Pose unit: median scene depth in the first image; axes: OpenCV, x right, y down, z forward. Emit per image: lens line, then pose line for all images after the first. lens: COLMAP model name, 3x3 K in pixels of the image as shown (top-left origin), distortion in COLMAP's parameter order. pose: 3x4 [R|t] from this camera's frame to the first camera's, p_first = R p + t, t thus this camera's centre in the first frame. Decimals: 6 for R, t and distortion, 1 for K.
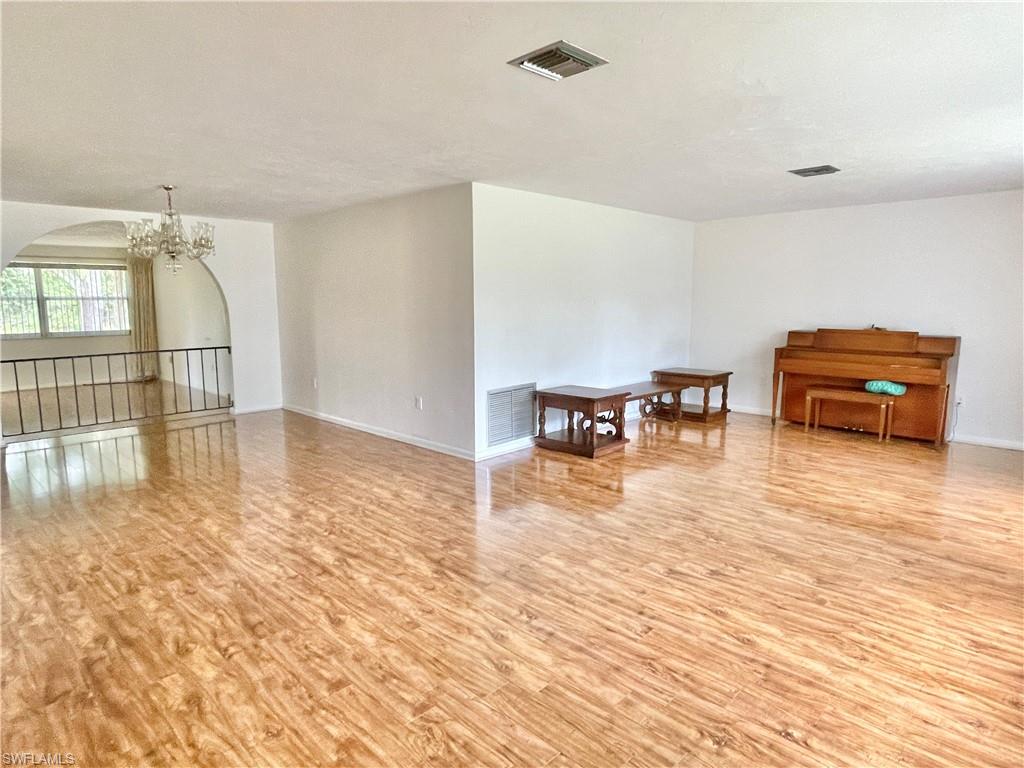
lens RADIAL K [[604.4, 0, 512.0], [0, 604.4, 384.0], [0, 0, 1]] dist [0.001428, 0.000612]
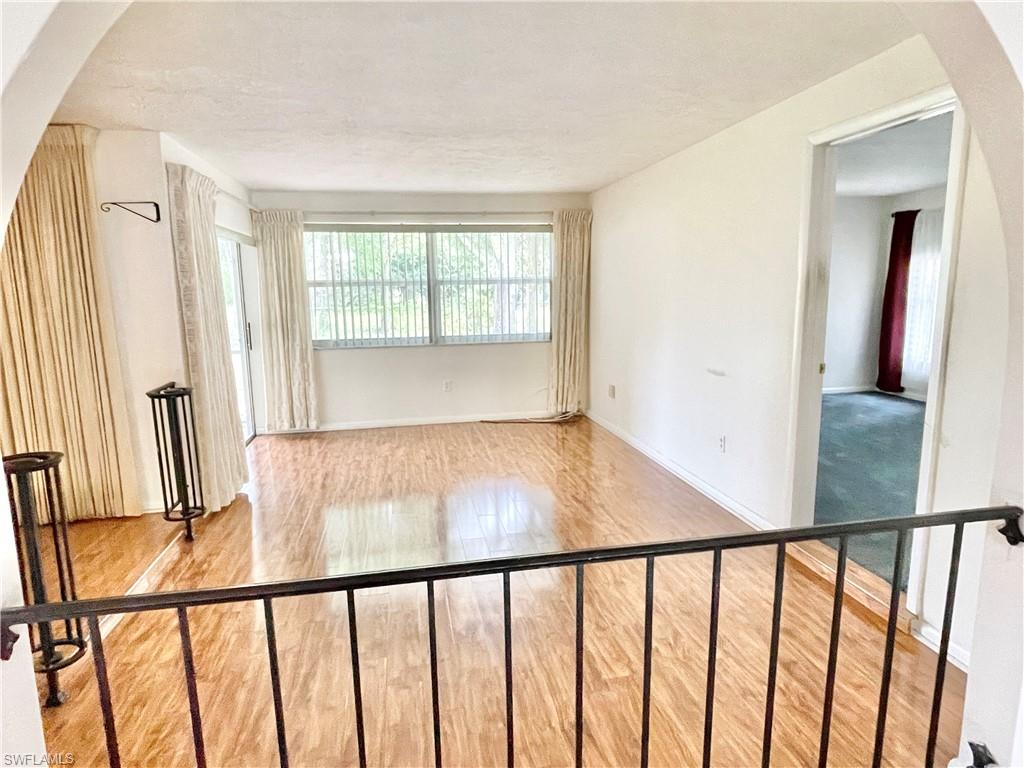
lens RADIAL K [[604.4, 0, 512.0], [0, 604.4, 384.0], [0, 0, 1]] dist [0.001428, 0.000612]
pose [[0.809345, 0.086439, -0.580938, -0.318755], [-0.066042, 0.996232, 0.056224, -0.071841], [0.583609, -0.007138, 0.812003, 0.504883]]
